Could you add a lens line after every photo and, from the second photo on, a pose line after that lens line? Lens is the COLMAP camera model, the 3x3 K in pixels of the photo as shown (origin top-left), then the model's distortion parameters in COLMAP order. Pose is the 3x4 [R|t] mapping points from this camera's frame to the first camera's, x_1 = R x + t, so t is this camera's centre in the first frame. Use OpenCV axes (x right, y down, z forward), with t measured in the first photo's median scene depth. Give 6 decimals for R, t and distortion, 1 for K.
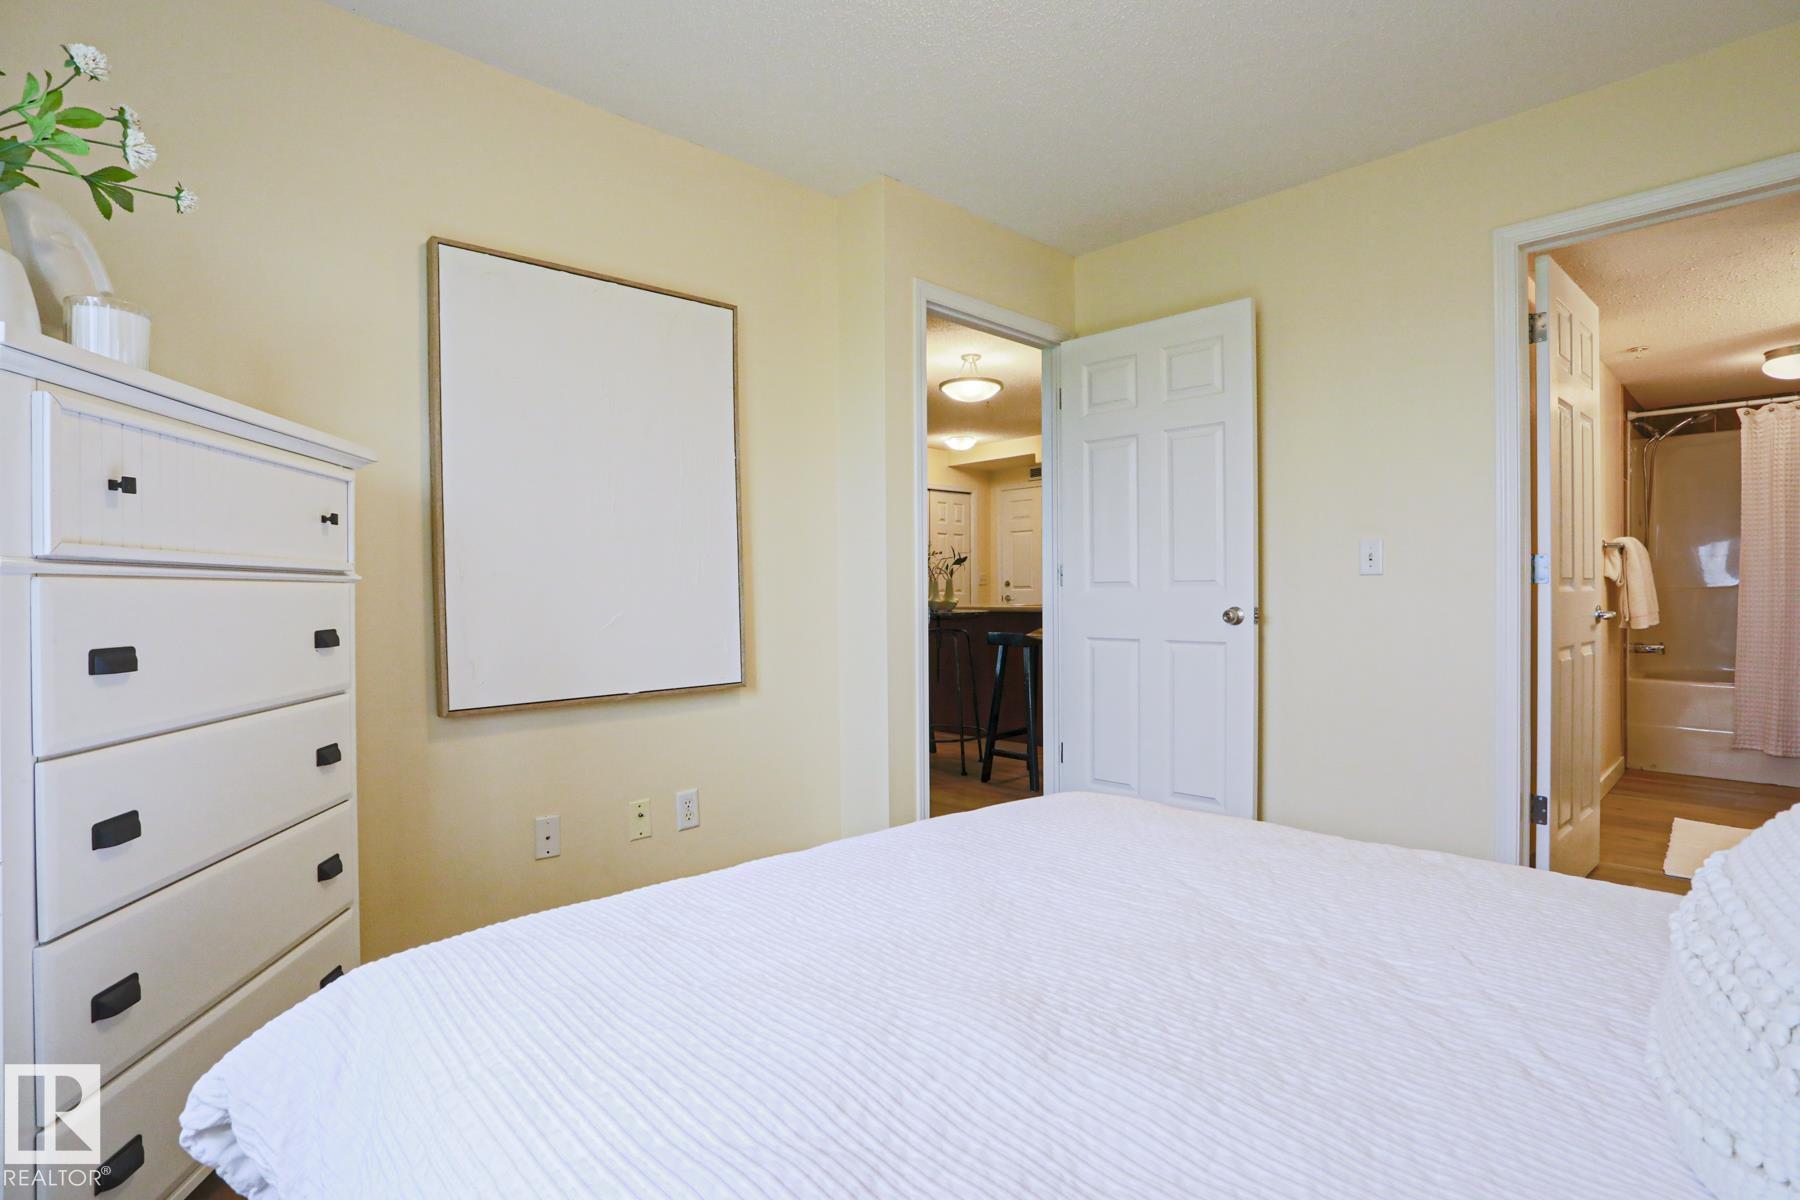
lens RADIAL K [[887.3, 0, 900.0], [0, 887.3, 596.5], [0, 0, 1]] dist [-0.082402, 0.038676]
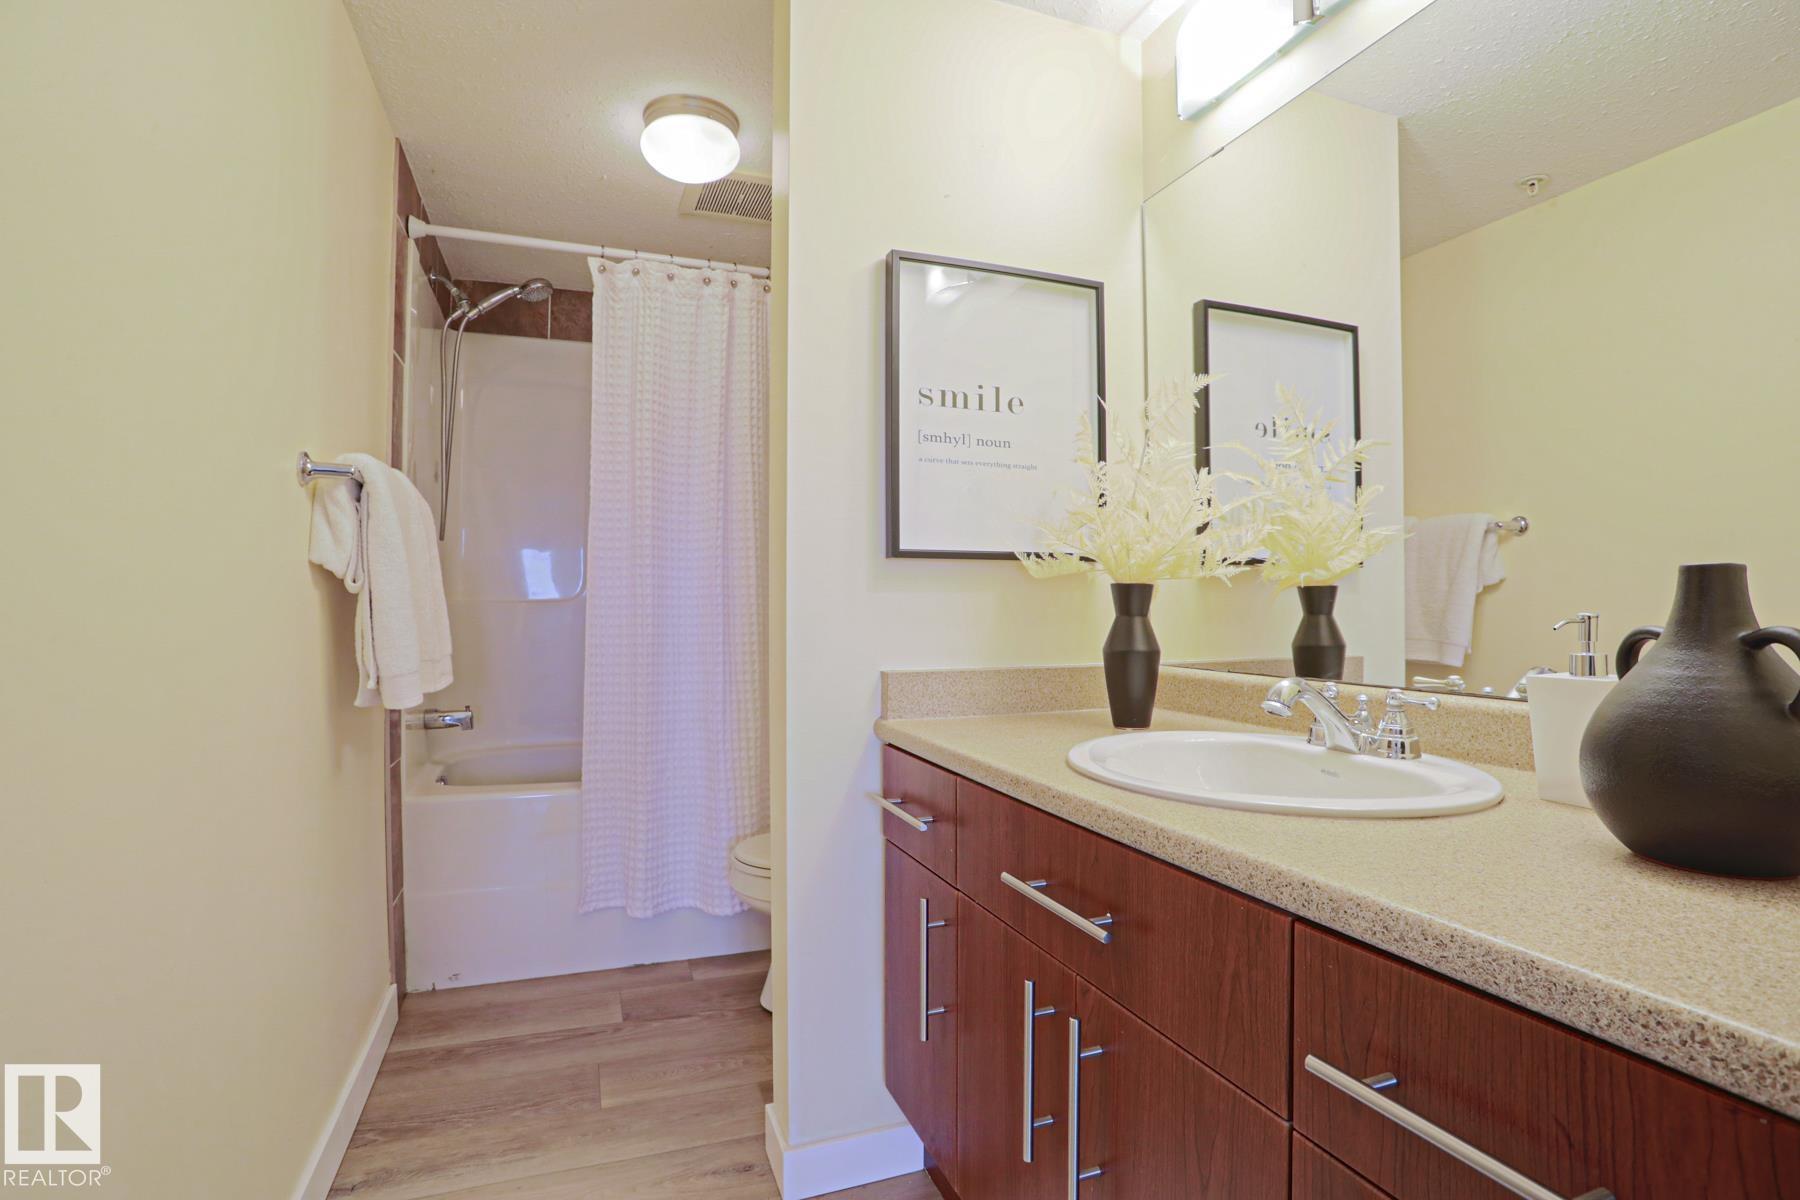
lens RADIAL K [[898.6, 0, 882.3], [0, 898.6, 572.4], [0, 0, 1]] dist [-0.063004, 0.019805]
pose [[0.413572, 0.030250, 0.909969, 0.570045], [0.012106, 0.999177, -0.038718, -0.003022], [-0.910391, 0.027029, 0.412865, 0.614806]]
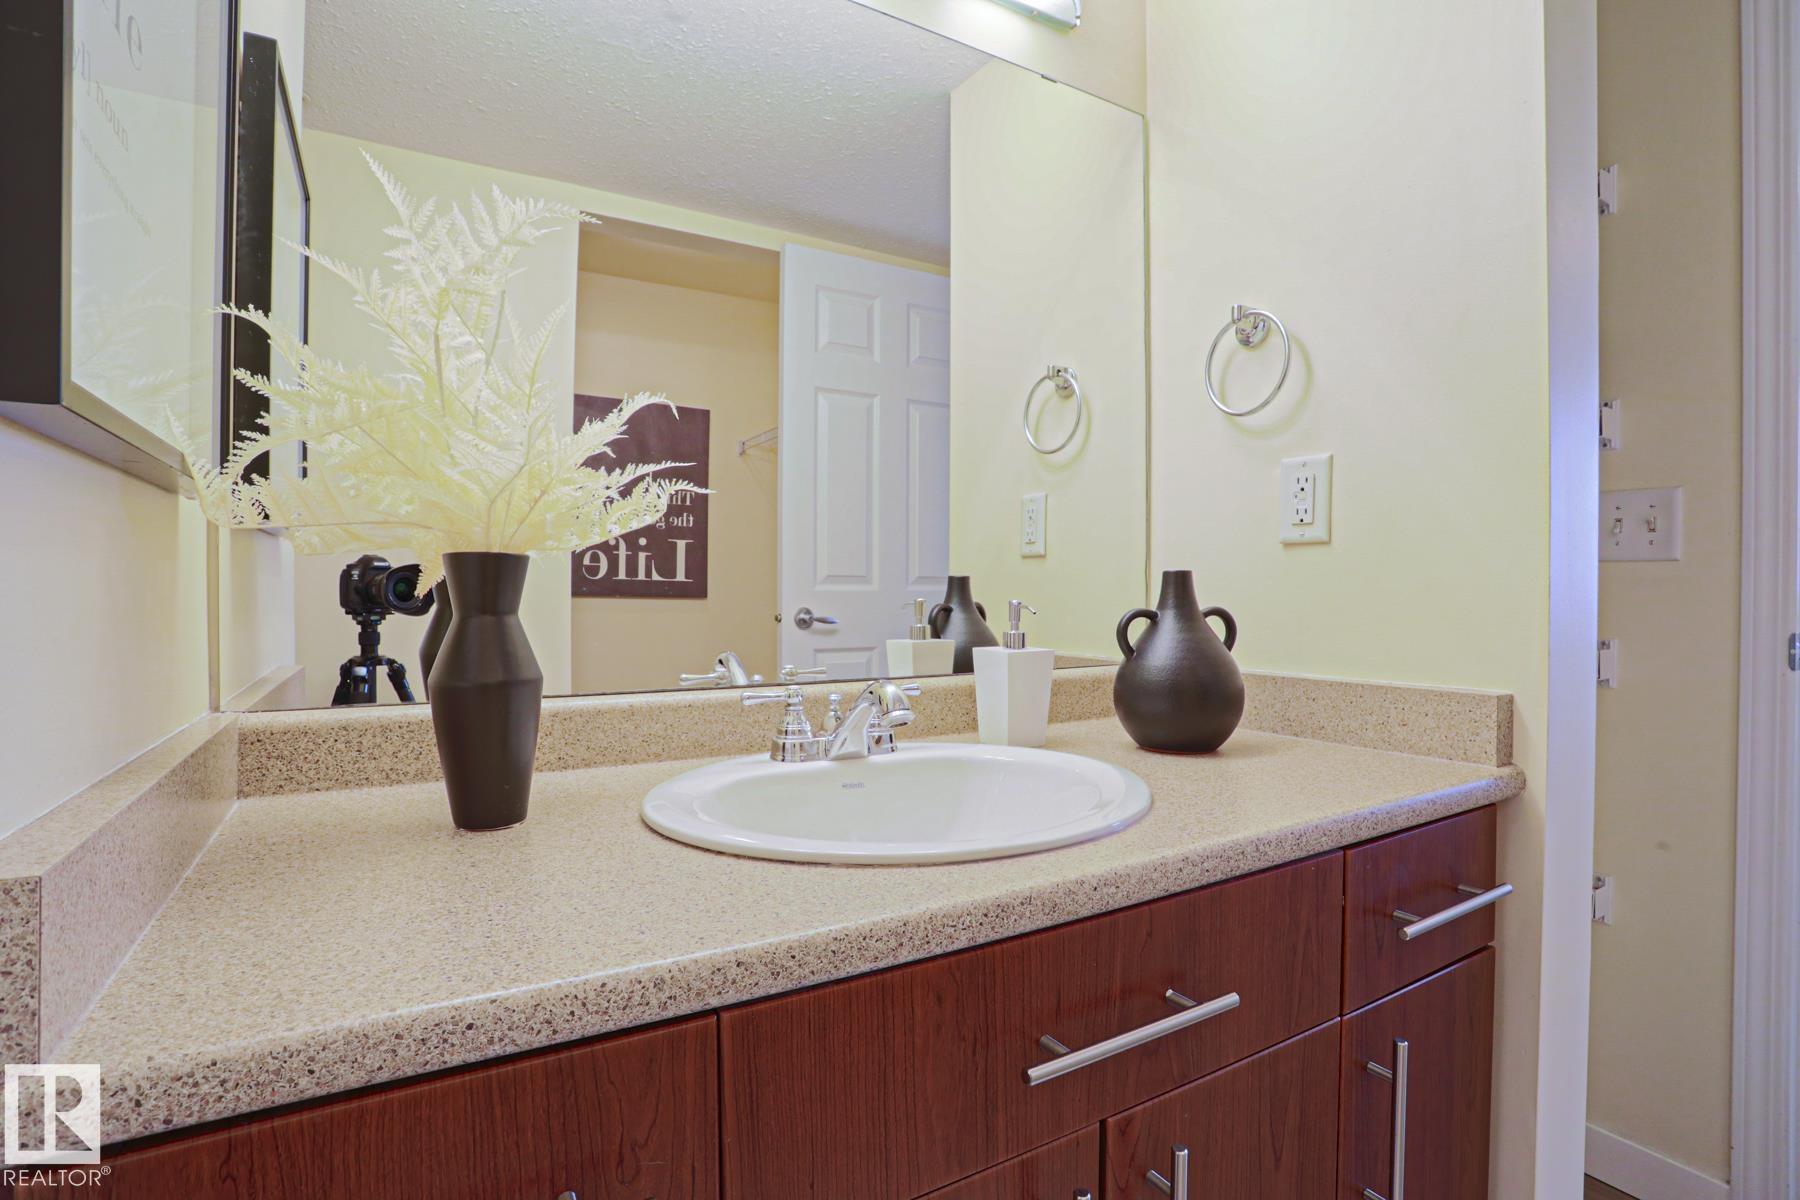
lens RADIAL K [[887.3, 0, 900.0], [0, 887.3, 596.5], [0, 0, 1]] dist [-0.082402, 0.038676]
pose [[-0.975248, -0.005940, 0.221035, 1.207162], [-0.002171, 0.999848, 0.017289, -0.009251], [-0.221105, 0.016382, -0.975113, 1.189290]]
